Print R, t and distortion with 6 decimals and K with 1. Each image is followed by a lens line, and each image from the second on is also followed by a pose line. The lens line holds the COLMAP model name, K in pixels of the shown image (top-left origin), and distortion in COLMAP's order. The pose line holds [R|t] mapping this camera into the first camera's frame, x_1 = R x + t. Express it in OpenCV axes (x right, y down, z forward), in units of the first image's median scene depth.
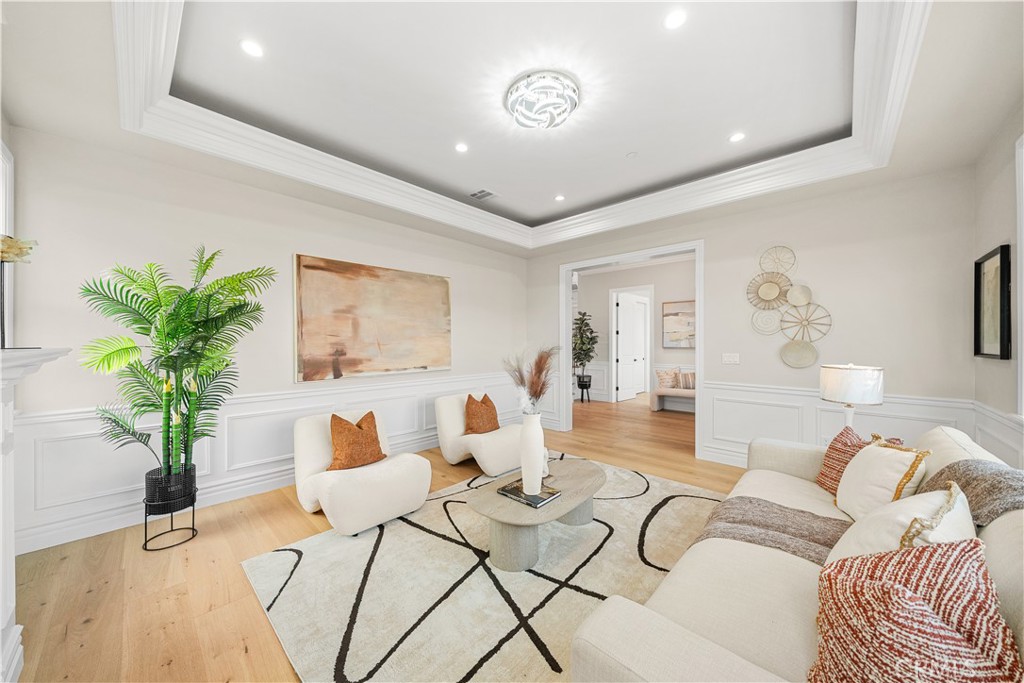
lens RADIAL K [[355.8, 0, 513.1], [0, 355.8, 342.8], [0, 0, 1]] dist [-0.001657, -0.000026]
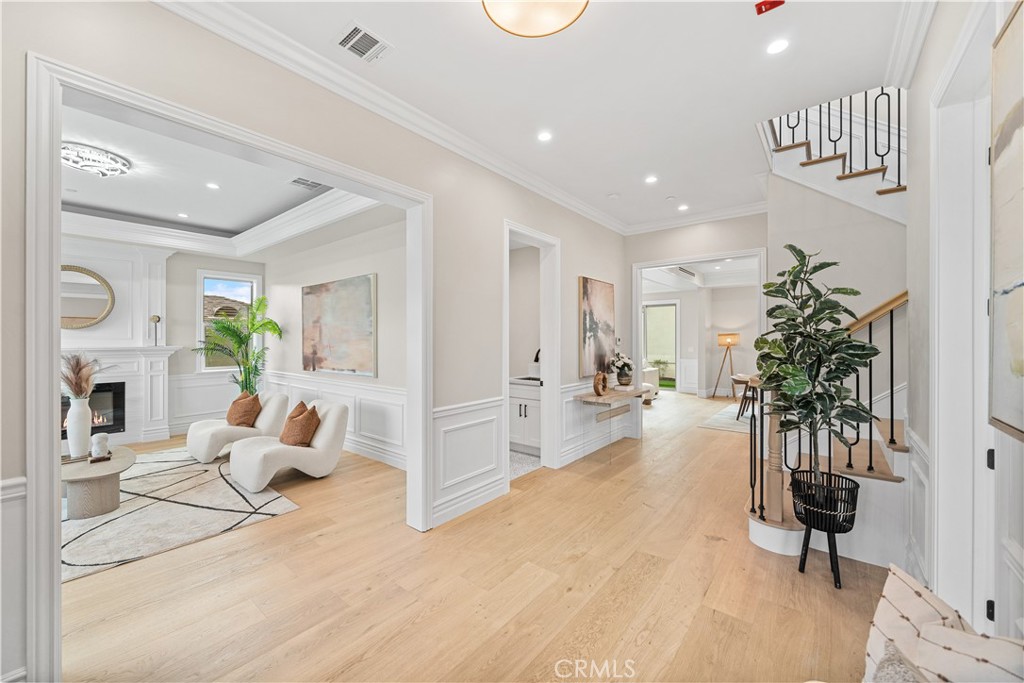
lens RADIAL K [[394.8, 0, 513.1], [0, 394.8, 339.7], [0, 0, 1]] dist [0.000555, 0.000006]
pose [[0.078711, 0.000247, -0.996897, 0.927894], [-0.003022, 0.999995, 0.000009, -0.019862], [0.996893, 0.003012, 0.078712, 1.413789]]
